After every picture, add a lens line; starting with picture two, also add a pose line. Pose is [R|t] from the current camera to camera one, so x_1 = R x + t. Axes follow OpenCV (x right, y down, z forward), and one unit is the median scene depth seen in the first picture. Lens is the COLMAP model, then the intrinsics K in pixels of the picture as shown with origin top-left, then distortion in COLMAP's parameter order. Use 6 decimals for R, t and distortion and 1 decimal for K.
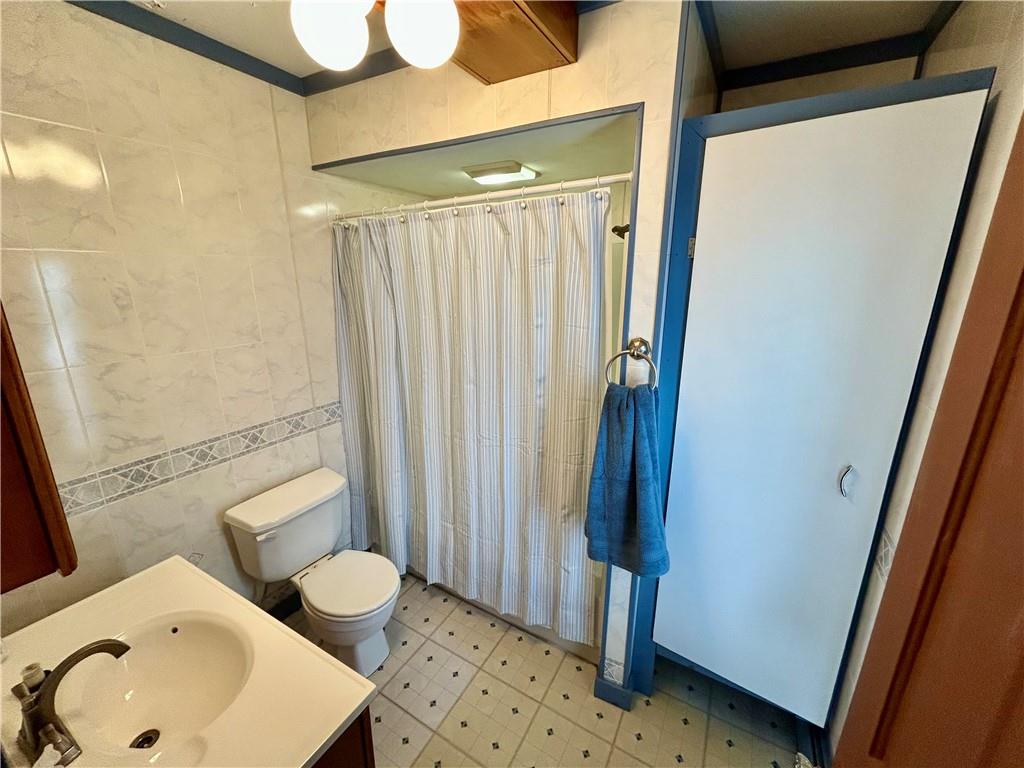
lens RADIAL K [[413.6, 0, 508.4], [0, 413.6, 382.1], [0, 0, 1]] dist [0.000694, 0.001131]
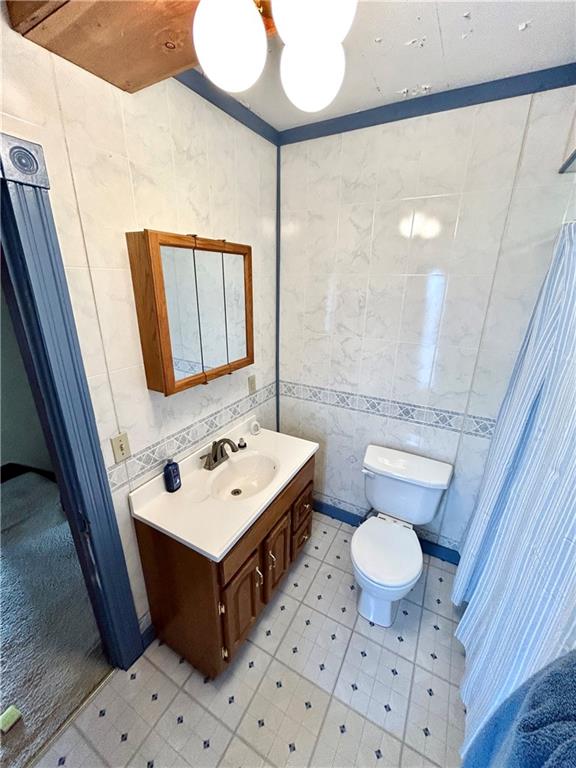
lens RADIAL K [[310.2, 0, 301.7], [0, 310.2, 391.6], [0, 0, 1]] dist [0.000694, 0.001131]
pose [[0.036759, 0.321802, -0.946093, 0.328445], [-0.275428, 0.913327, 0.299955, -0.142196], [0.960619, 0.249555, 0.122206, 0.550404]]
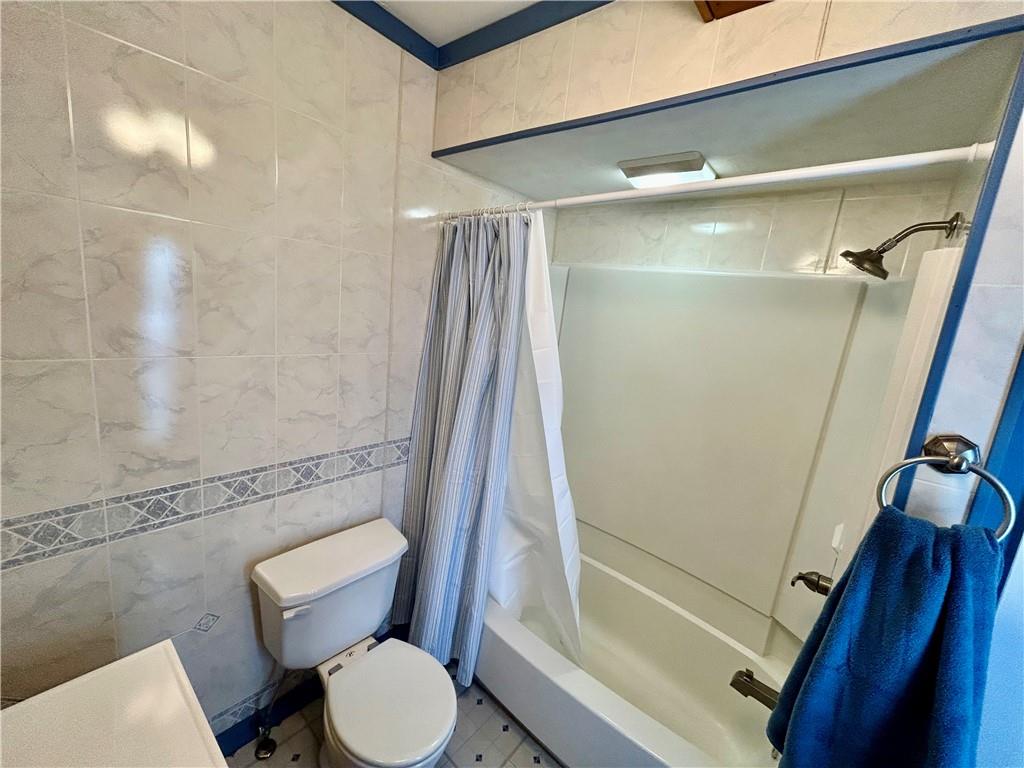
lens RADIAL K [[413.6, 0, 505.4], [0, 413.6, 380.0], [0, 0, 1]] dist [0.000694, 0.001131]
pose [[0.976532, 0.135259, -0.167601, -0.144703], [-0.148910, 0.986248, -0.071697, -0.039857], [0.155598, 0.094971, 0.983244, 0.277642]]
